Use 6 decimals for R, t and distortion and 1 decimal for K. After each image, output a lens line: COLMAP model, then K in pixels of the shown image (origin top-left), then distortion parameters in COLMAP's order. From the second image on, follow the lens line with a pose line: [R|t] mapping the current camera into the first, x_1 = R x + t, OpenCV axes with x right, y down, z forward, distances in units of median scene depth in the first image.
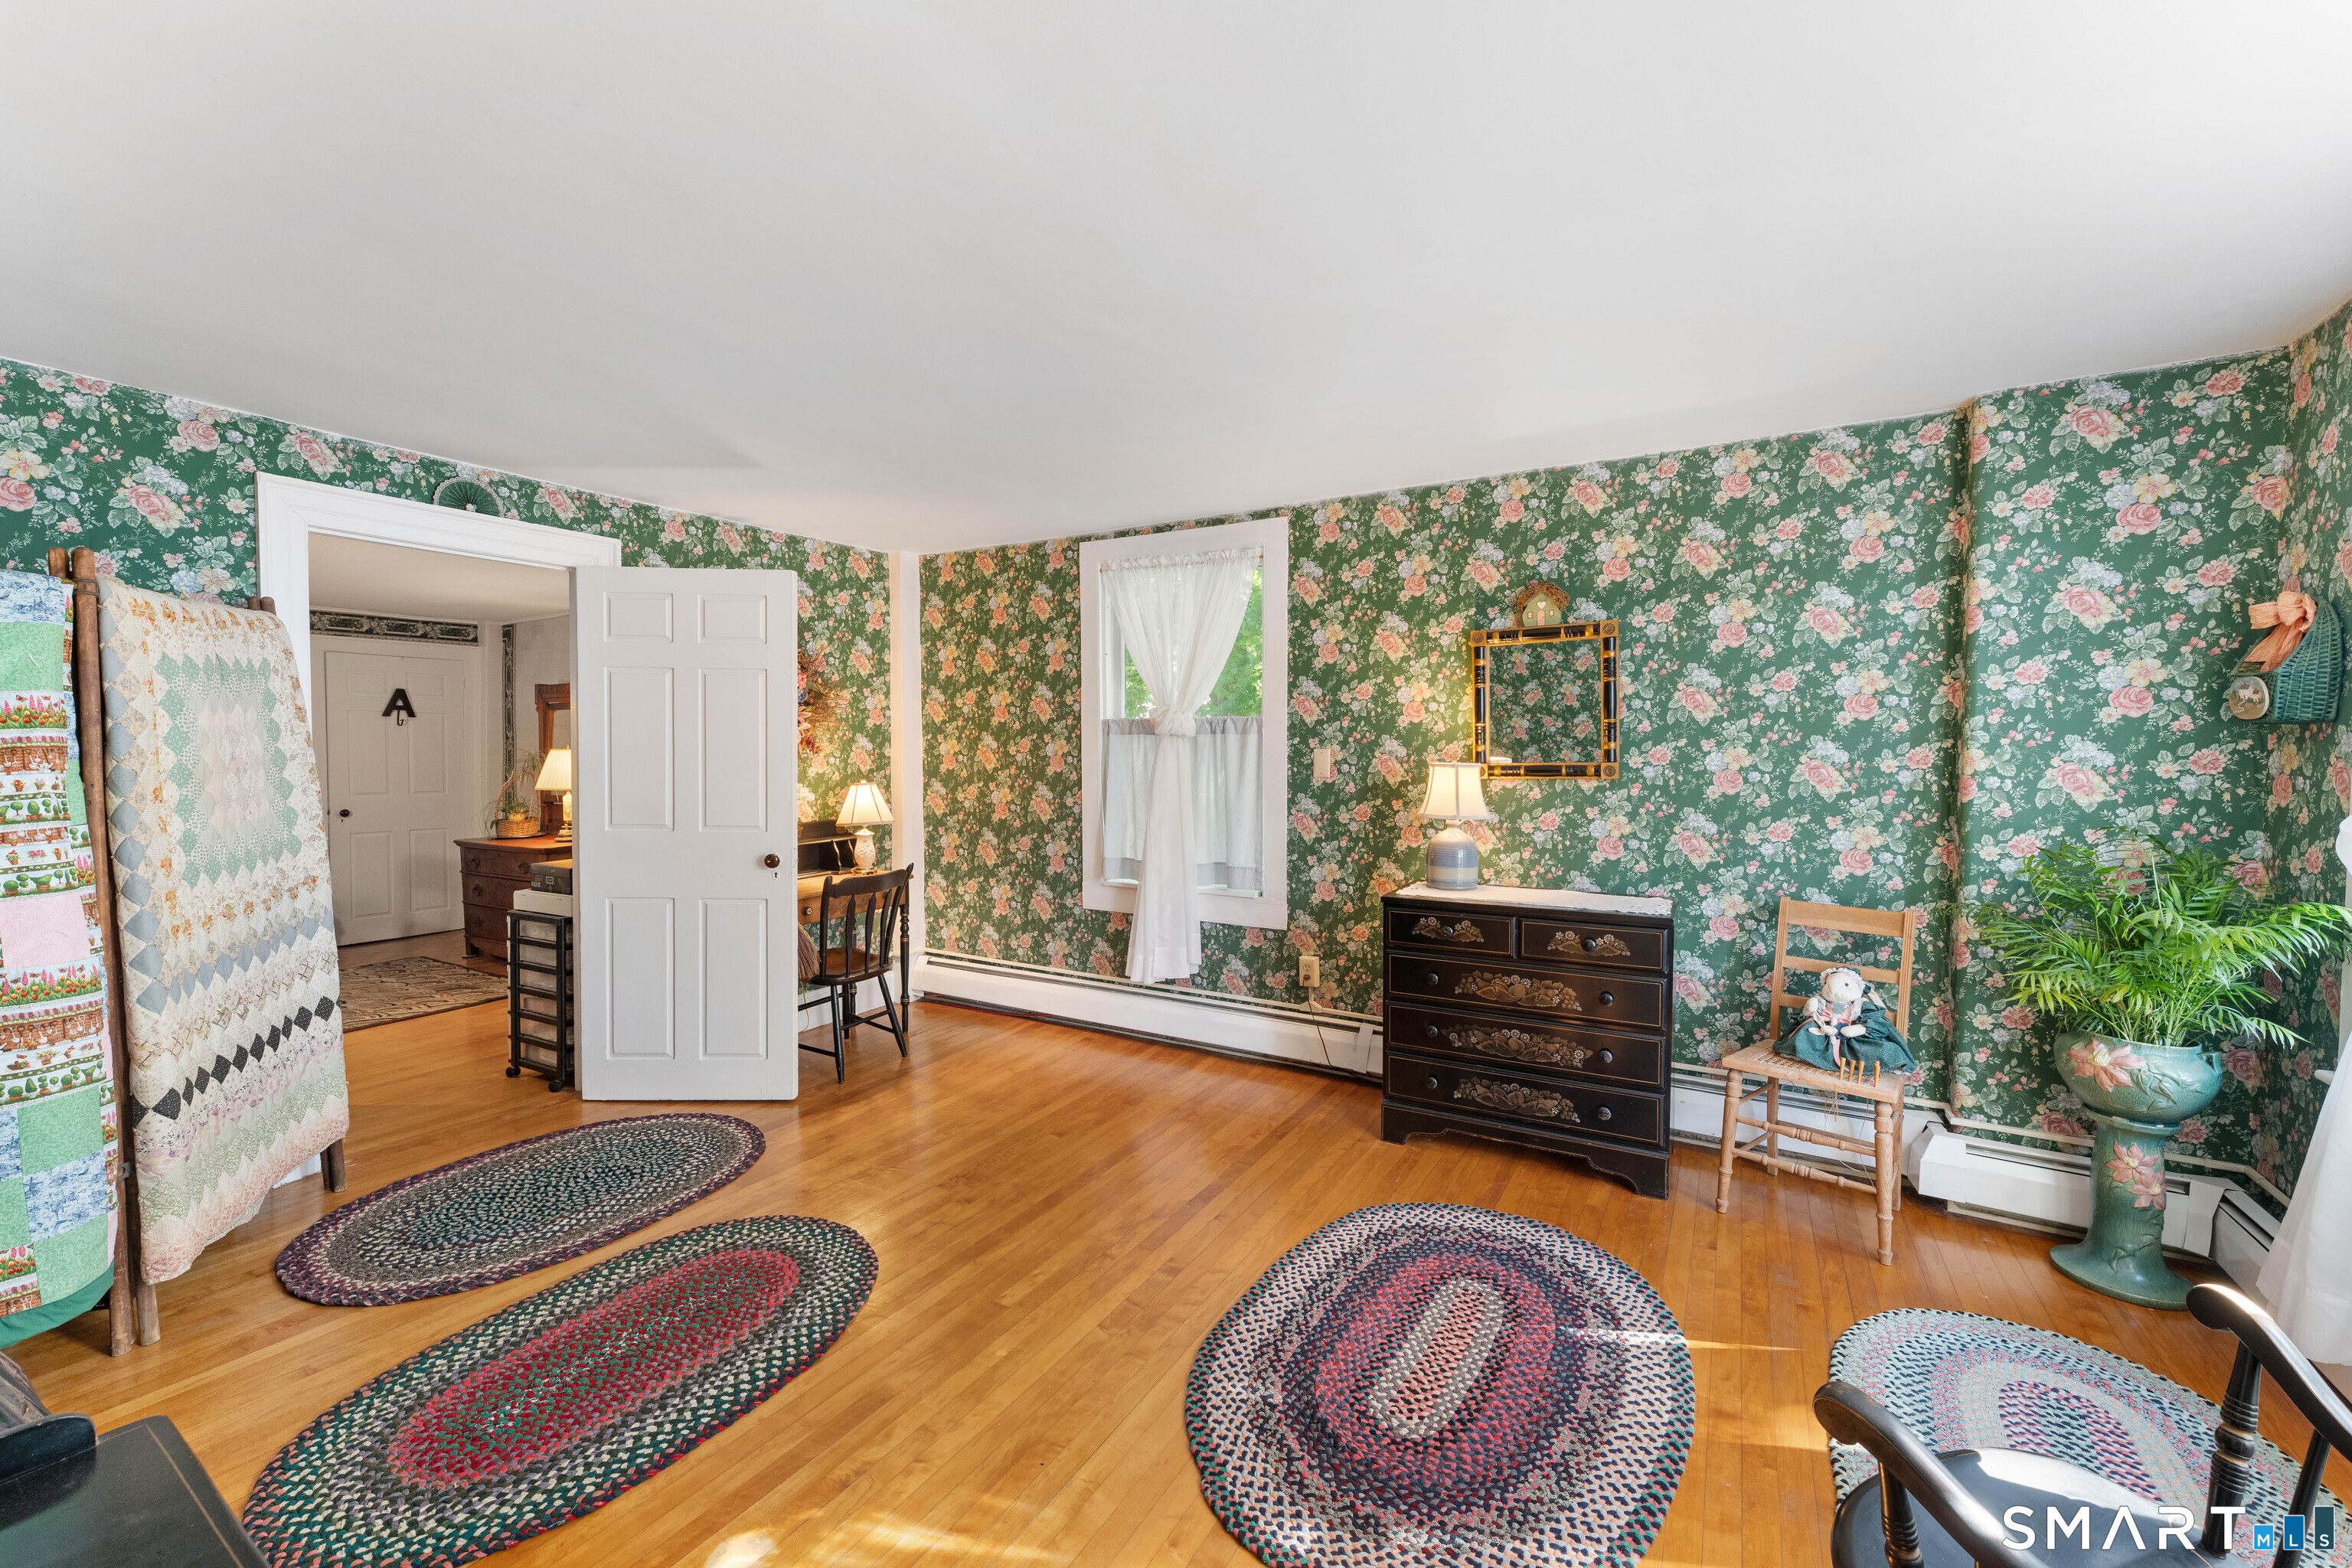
lens RADIAL K [[958.3, 0, 1176.9], [0, 958.3, 779.4], [0, 0, 1]] dist [-0.000062, -0.000576]
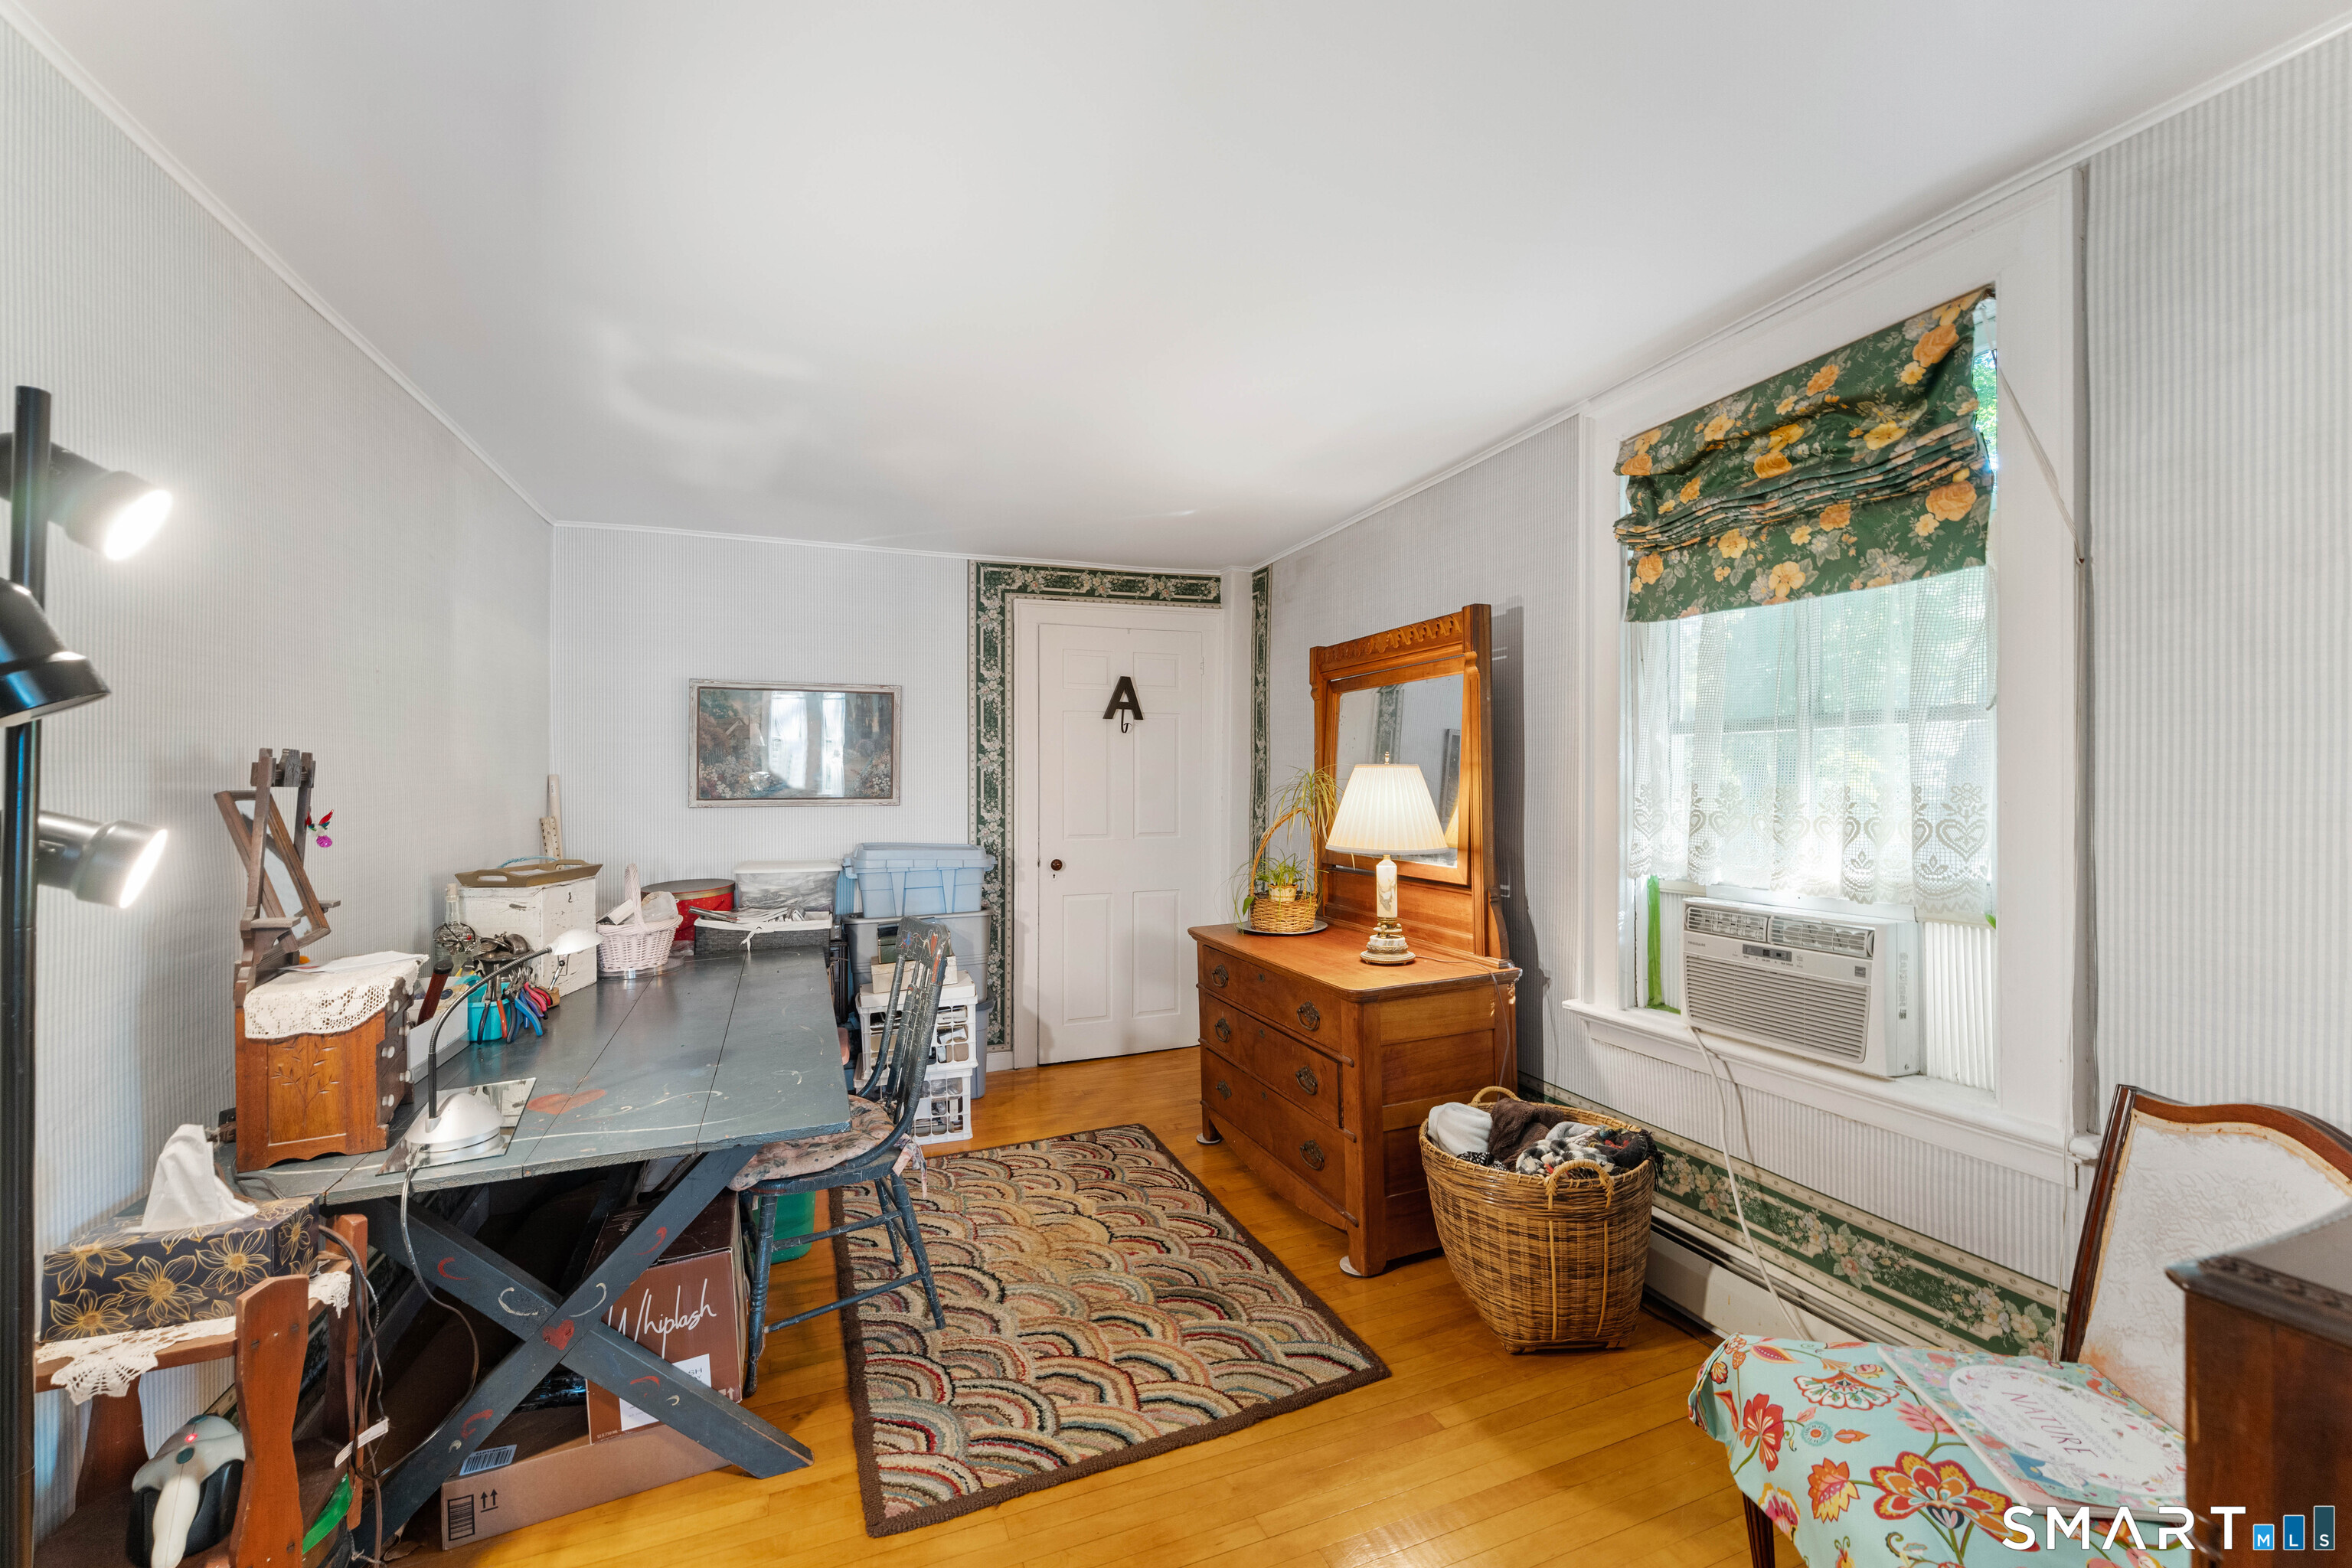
lens RADIAL K [[958.3, 0, 1180.9], [0, 958.3, 775.3], [0, 0, 1]] dist [-0.000062, -0.000576]
pose [[0.798083, 0.003481, -0.602538, -0.381700], [-0.014586, 0.999802, -0.013543, -0.018296], [0.602371, 0.019597, 0.797975, 0.496979]]
